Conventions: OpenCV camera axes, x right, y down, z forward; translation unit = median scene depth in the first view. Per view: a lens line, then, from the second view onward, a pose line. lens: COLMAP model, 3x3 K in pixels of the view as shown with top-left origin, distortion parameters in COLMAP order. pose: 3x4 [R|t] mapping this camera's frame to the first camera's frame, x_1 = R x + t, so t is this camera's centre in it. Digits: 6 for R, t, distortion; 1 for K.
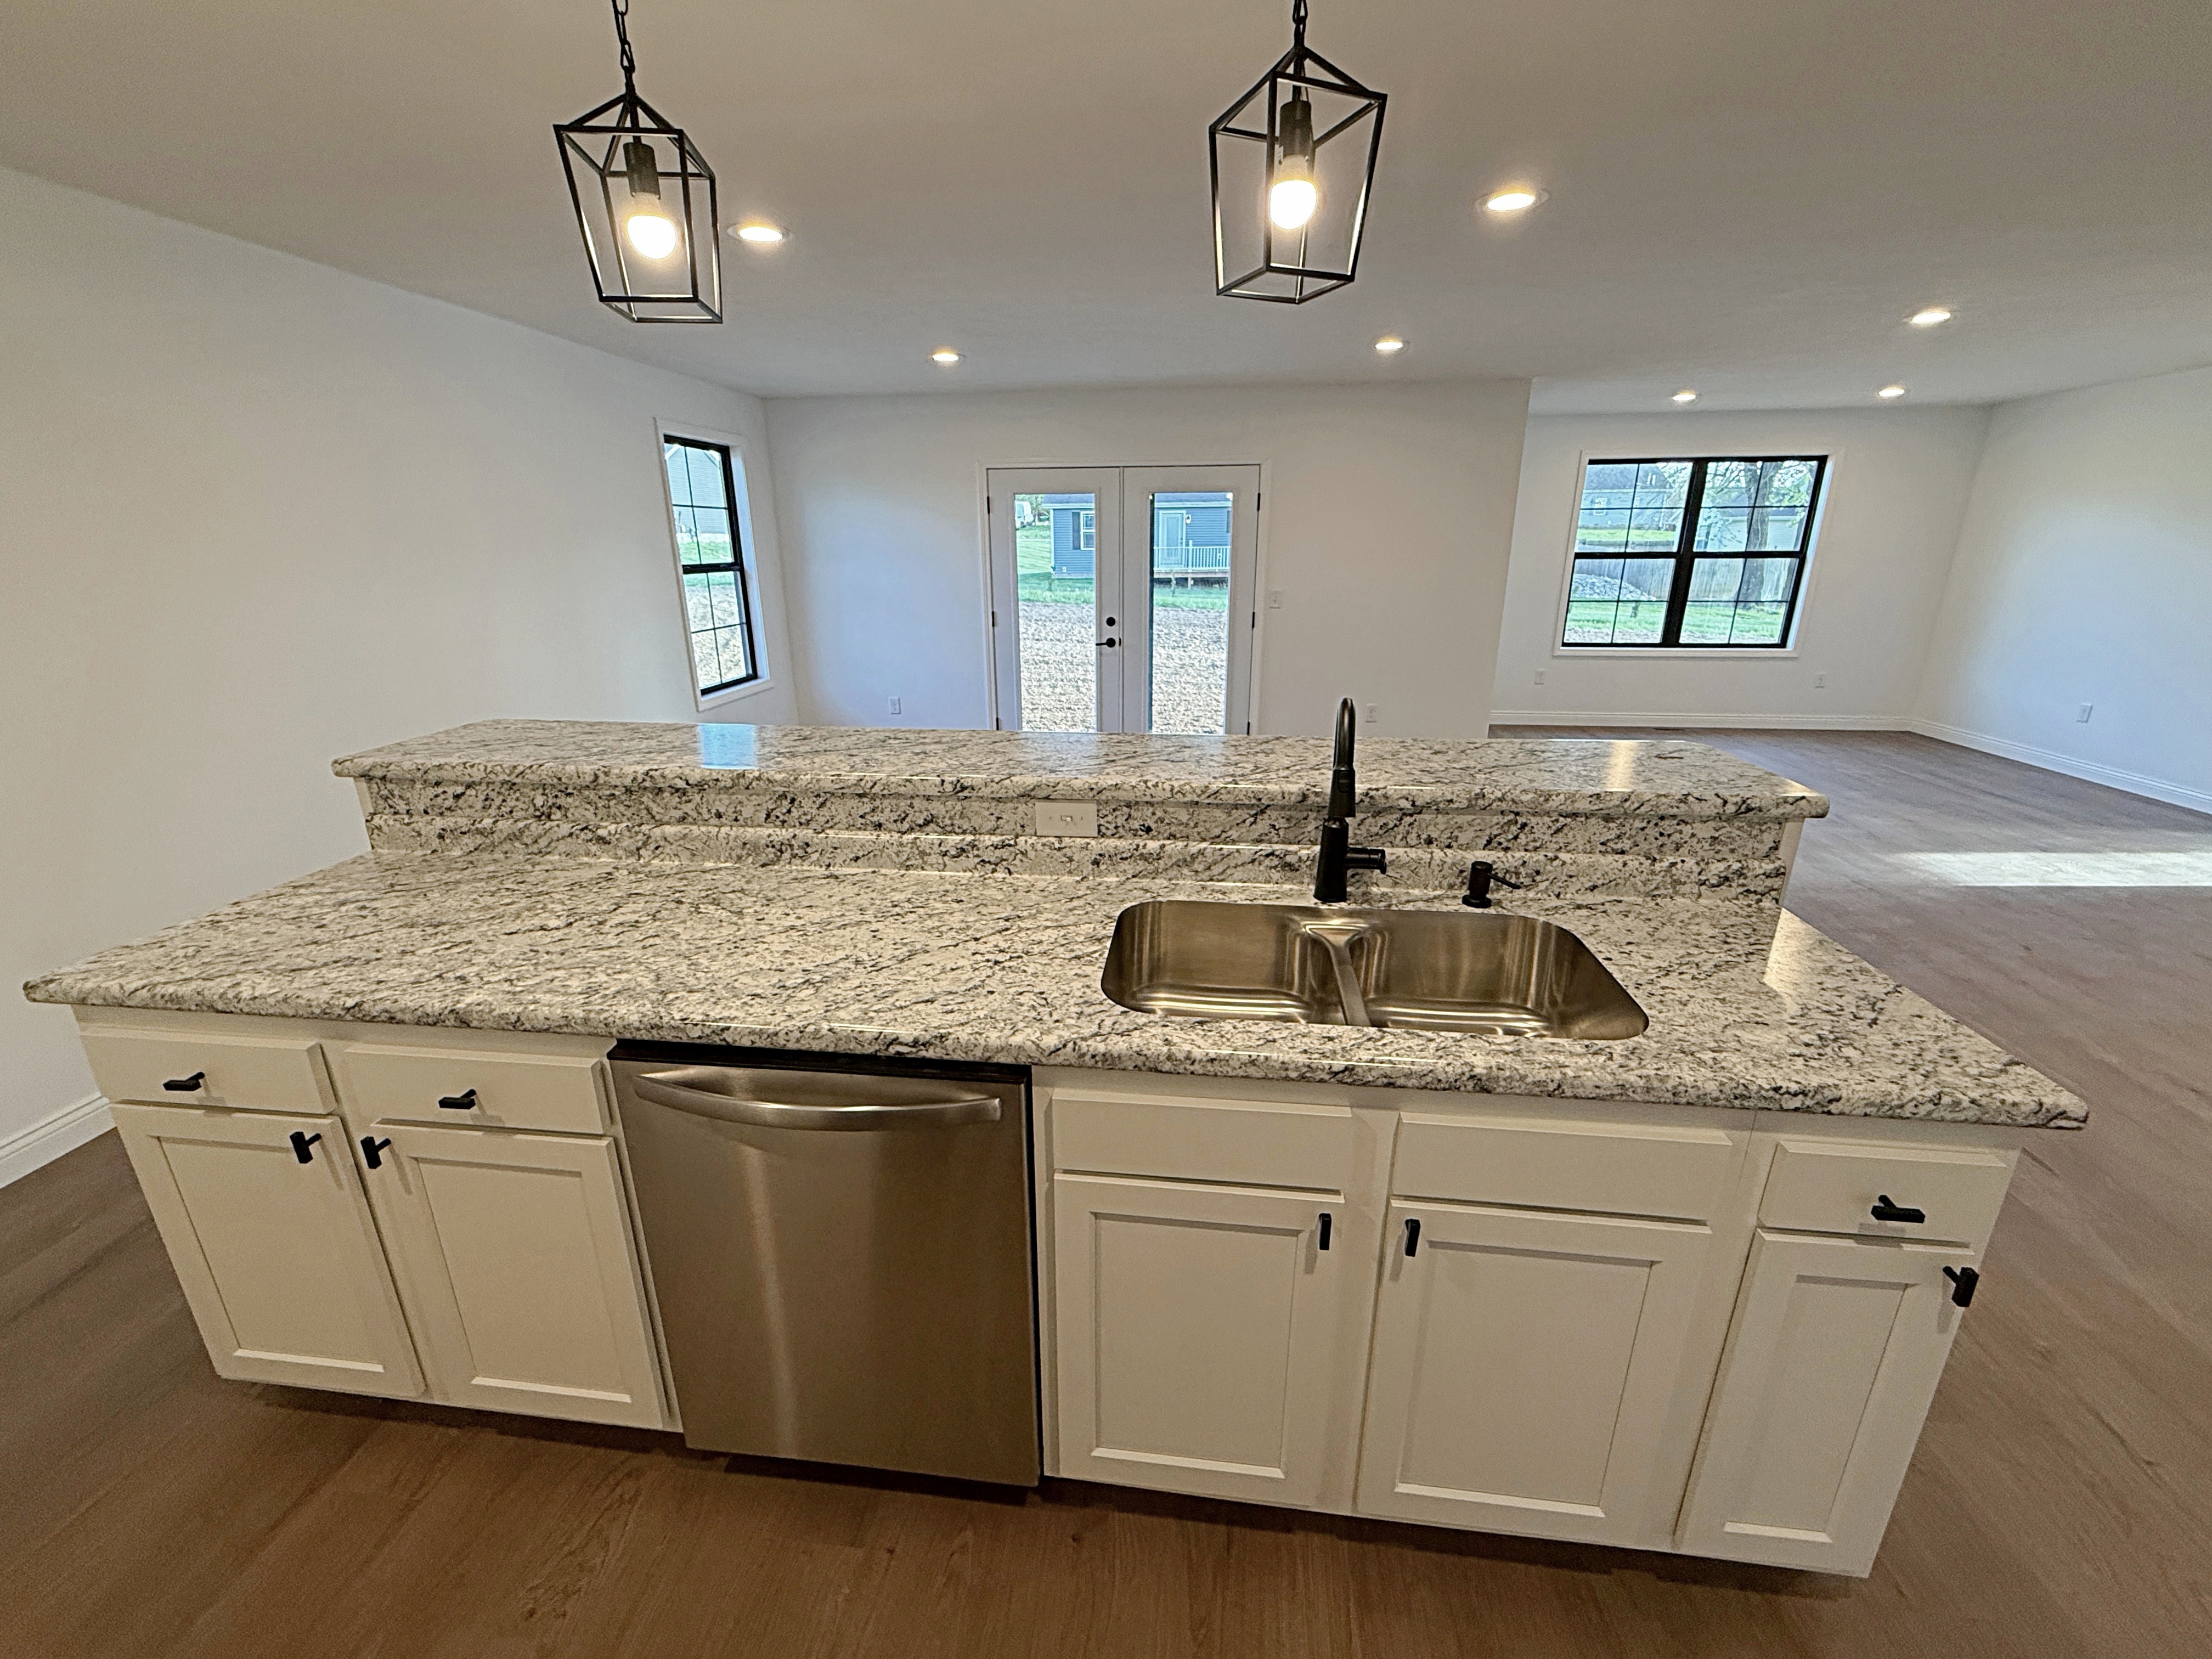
lens RADIAL K [[910.9, 0, 1106.0], [0, 910.9, 829.5], [0, 0, 1]] dist [-0.000087, 0.000352]
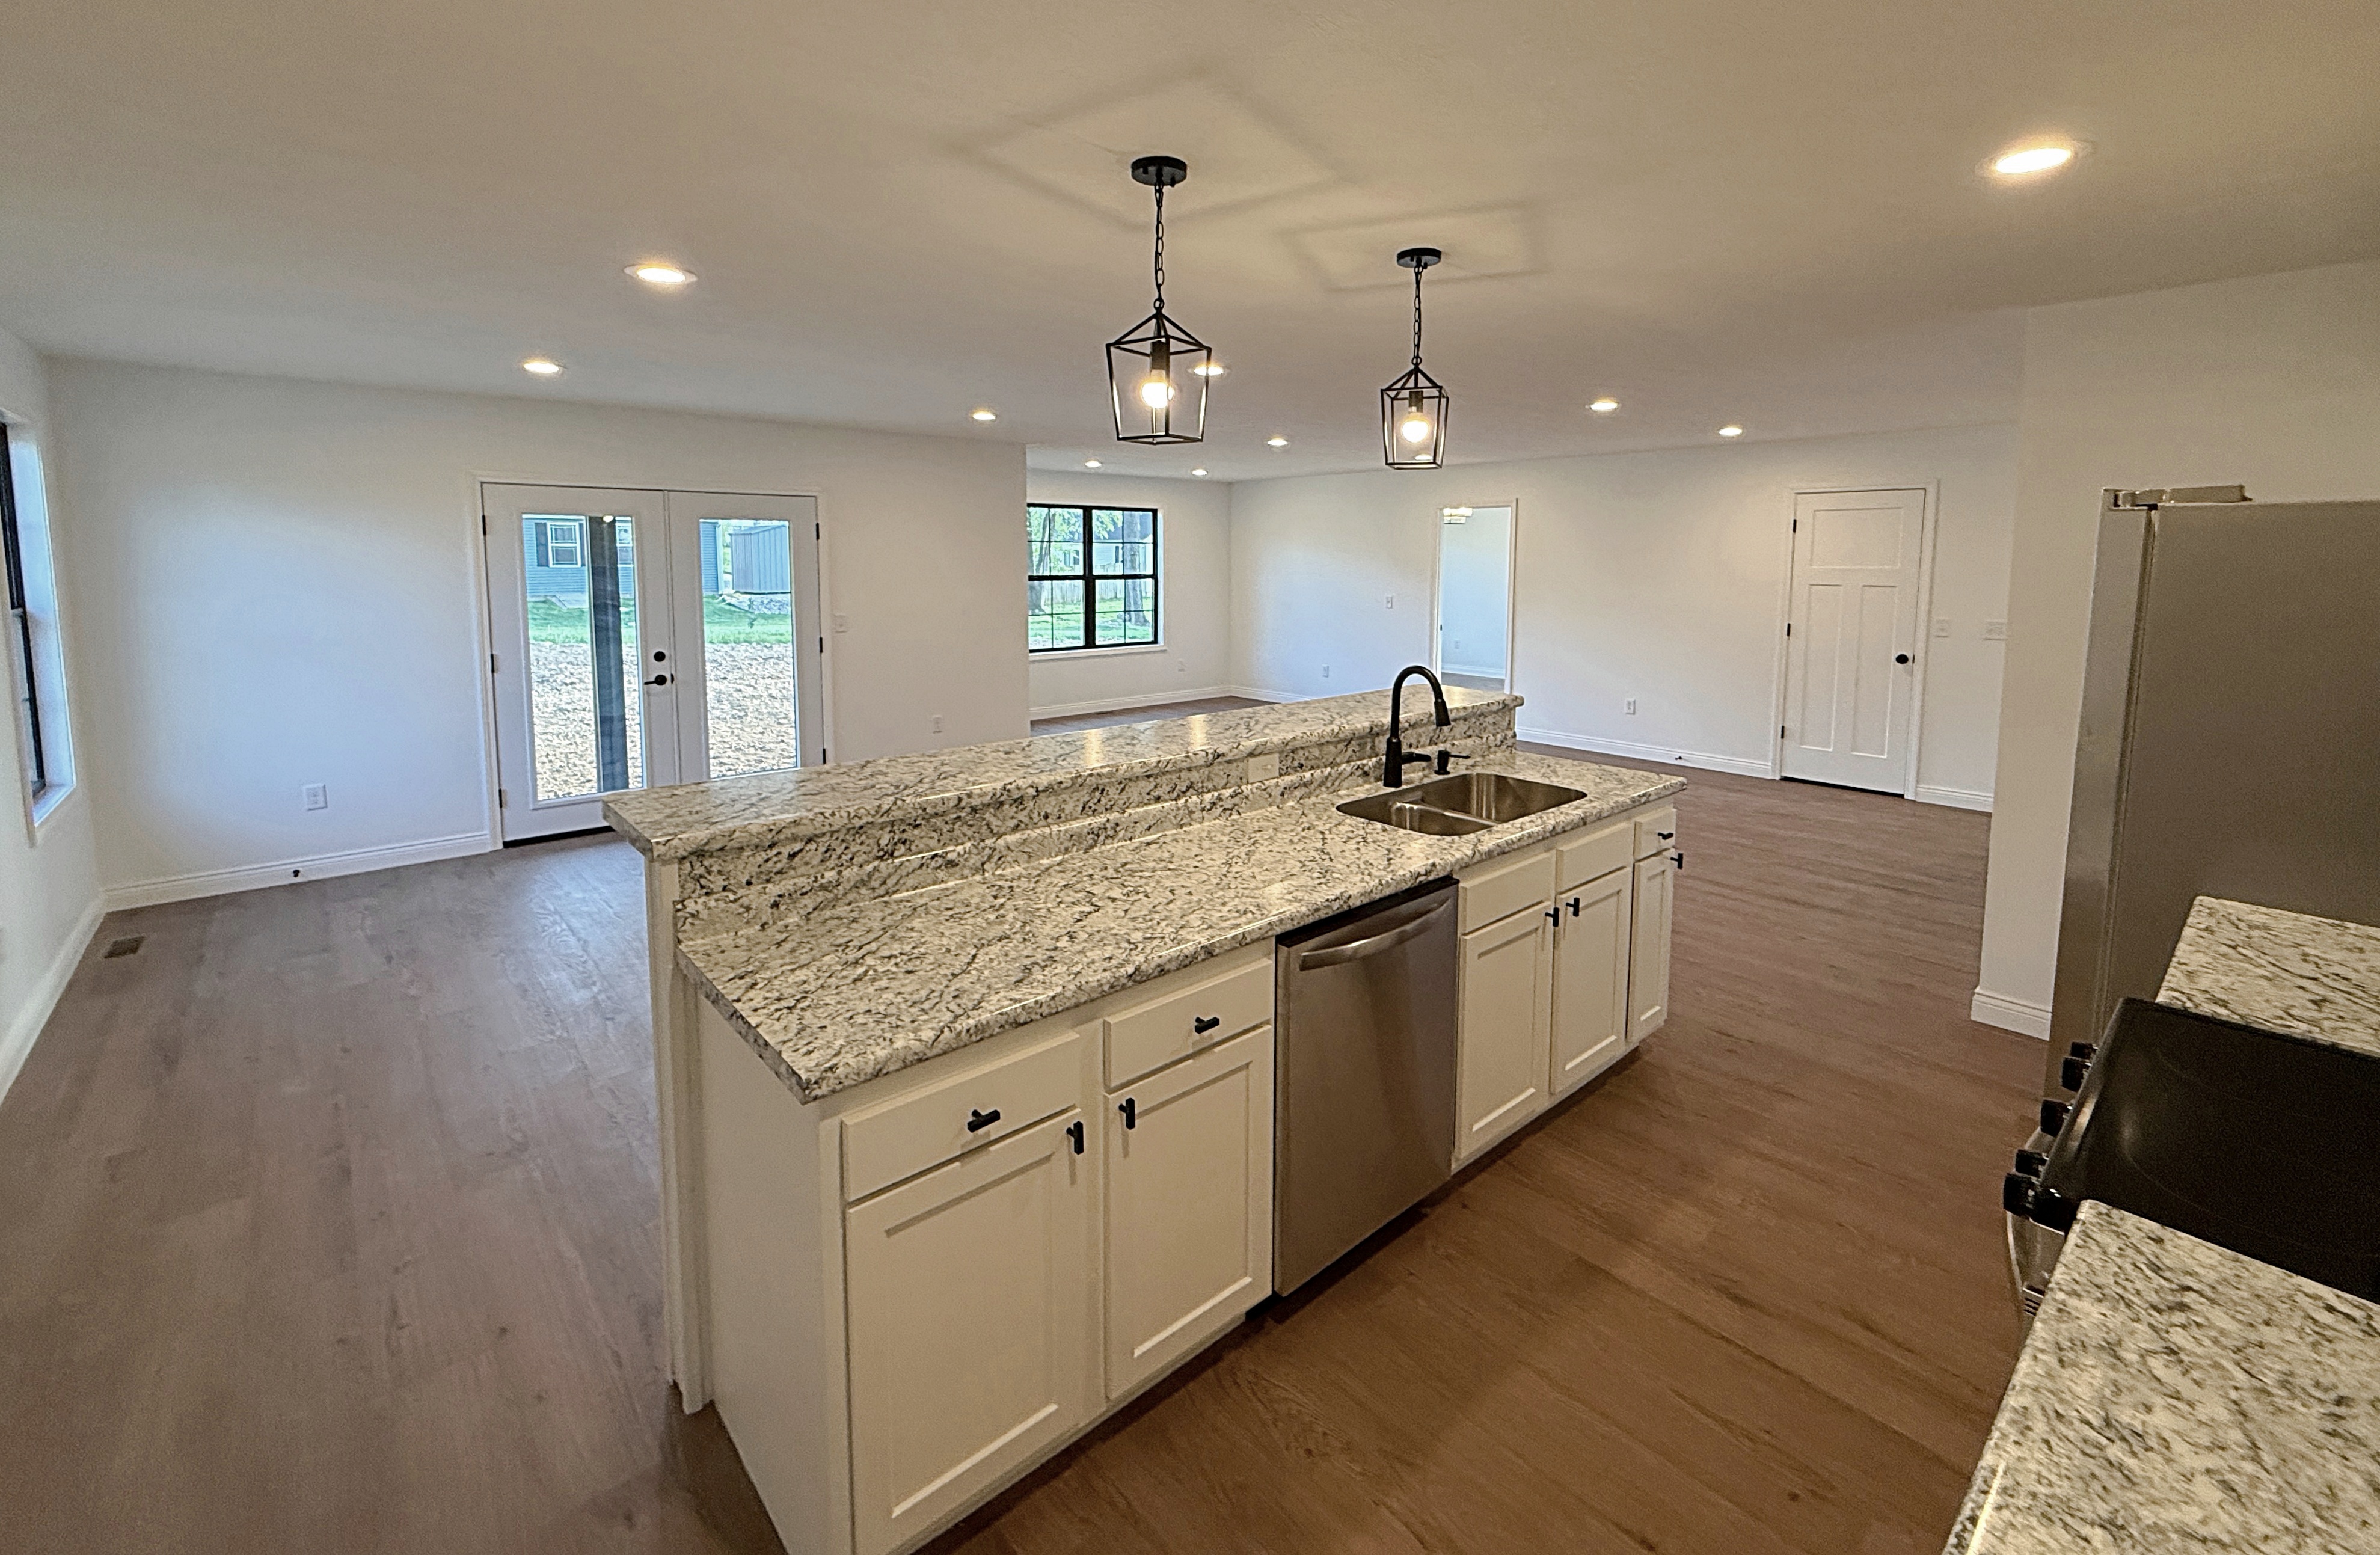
lens RADIAL K [[1005.2, 0, 1207.4], [0, 1005.2, 644.3], [0, 0, 1]] dist [-0.000178, -0.000237]
pose [[0.654971, -0.057411, 0.753470, -1.240015], [0.221417, 0.967926, -0.118720, -0.030437], [-0.722487, 0.244589, 0.646675, -0.015112]]
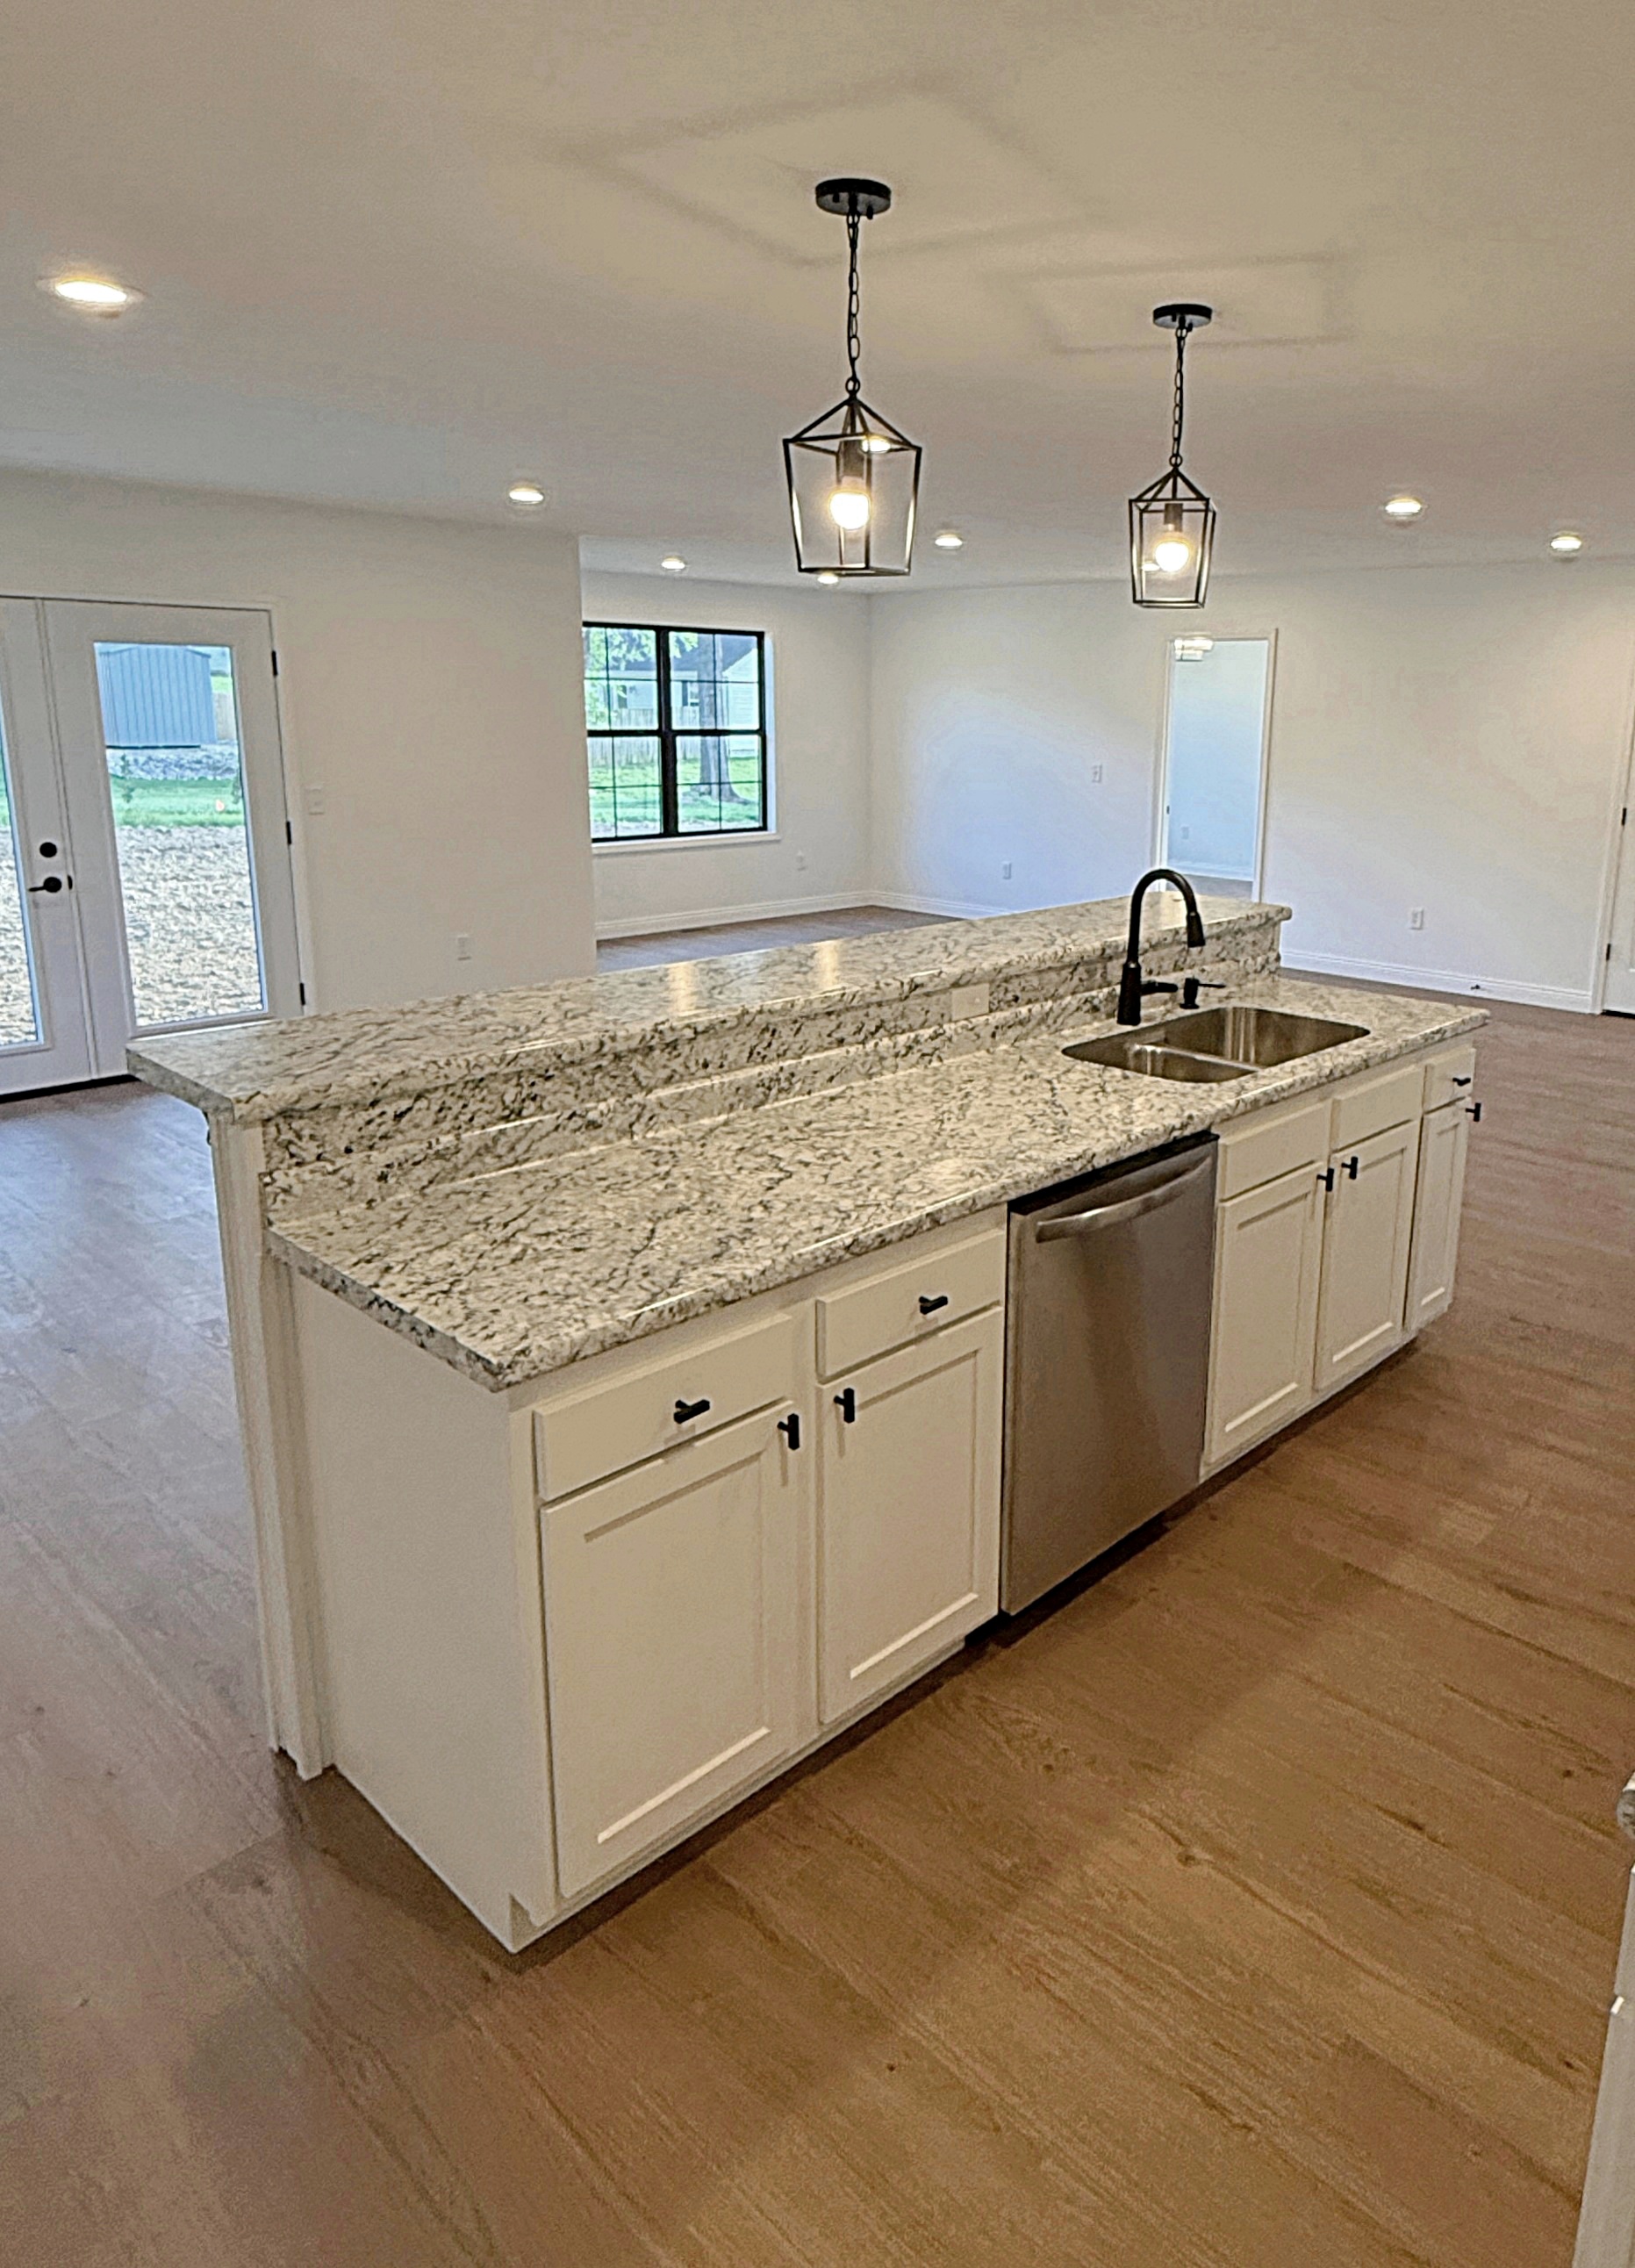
lens RADIAL K [[1454.6, 0, 977.4], [0, 1454.6, 1025.4], [0, 0, 1]] dist [0.001476, -0.002464]
pose [[0.569082, -0.164545, 0.805649, -1.424504], [0.229229, 0.972679, 0.036739, -0.044858], [-0.789683, 0.163771, 0.591253, -0.058506]]
